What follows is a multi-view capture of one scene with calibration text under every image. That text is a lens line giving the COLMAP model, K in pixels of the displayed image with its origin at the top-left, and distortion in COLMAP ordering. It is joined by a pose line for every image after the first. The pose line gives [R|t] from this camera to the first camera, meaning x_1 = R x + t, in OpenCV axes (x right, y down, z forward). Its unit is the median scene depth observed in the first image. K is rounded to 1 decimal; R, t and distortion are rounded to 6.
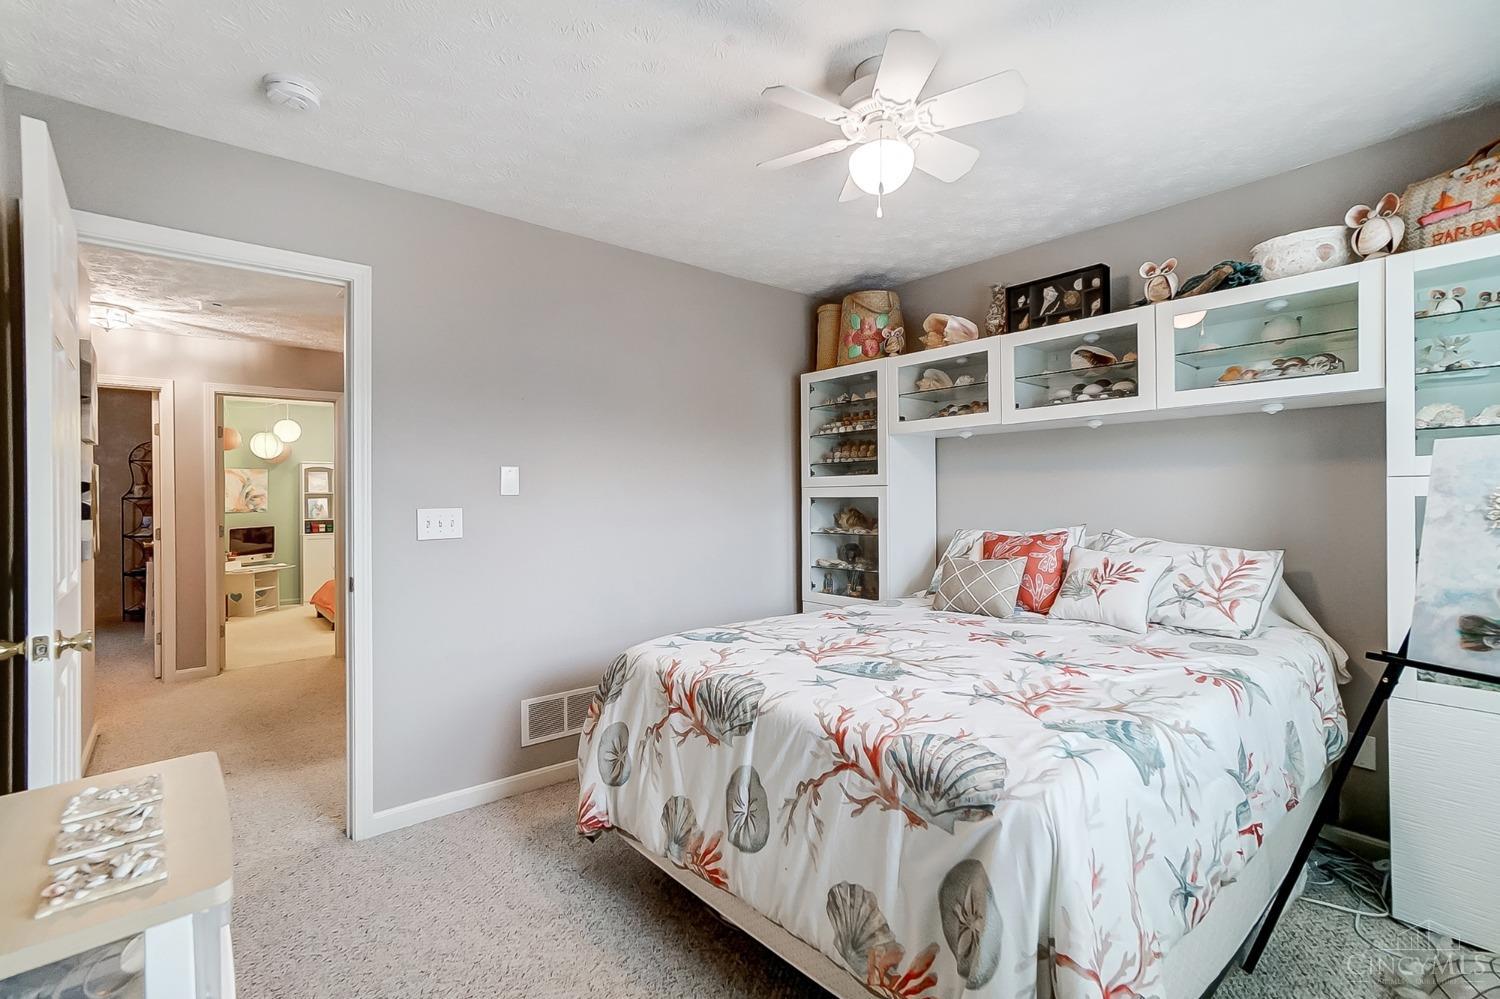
lens RADIAL K [[659.1, 0, 750.5], [0, 659.1, 493.8], [0, 0, 1]] dist [-0.003281, -0.000367]
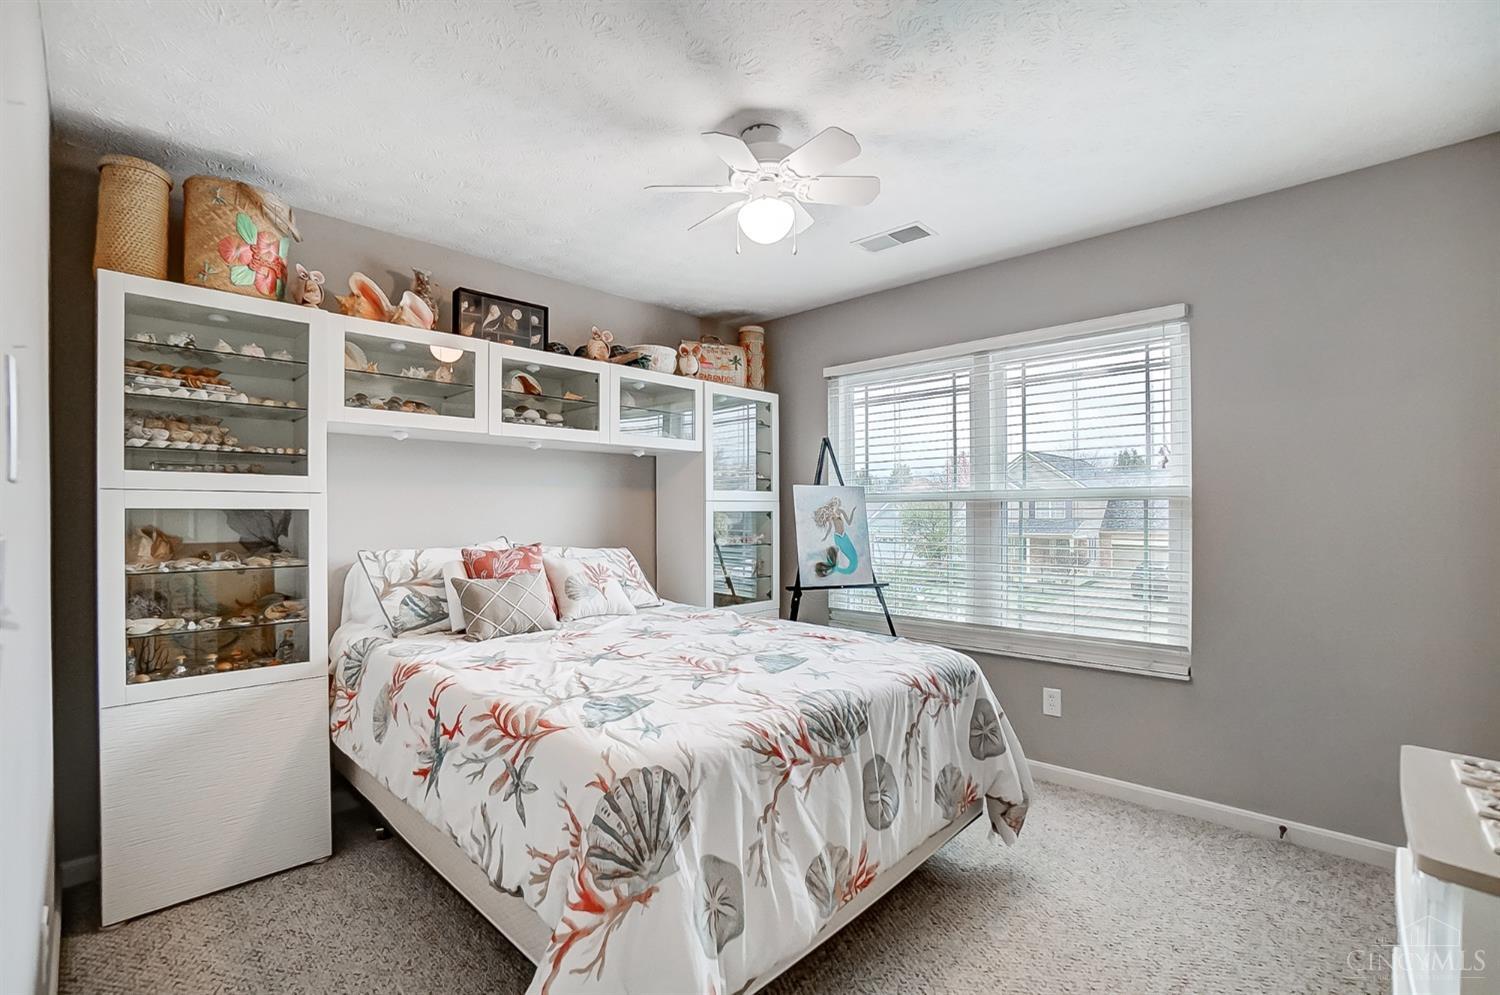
lens RADIAL K [[687.7, 0, 754.6], [0, 687.7, 458.0], [0, 0, 1]] dist [0.001511, 0.000196]
pose [[-0.116319, 0.082245, 0.989801, -0.693128], [0.000260, 0.996568, -0.082777, 0.009977], [-0.993212, -0.009371, -0.115941, 0.805252]]
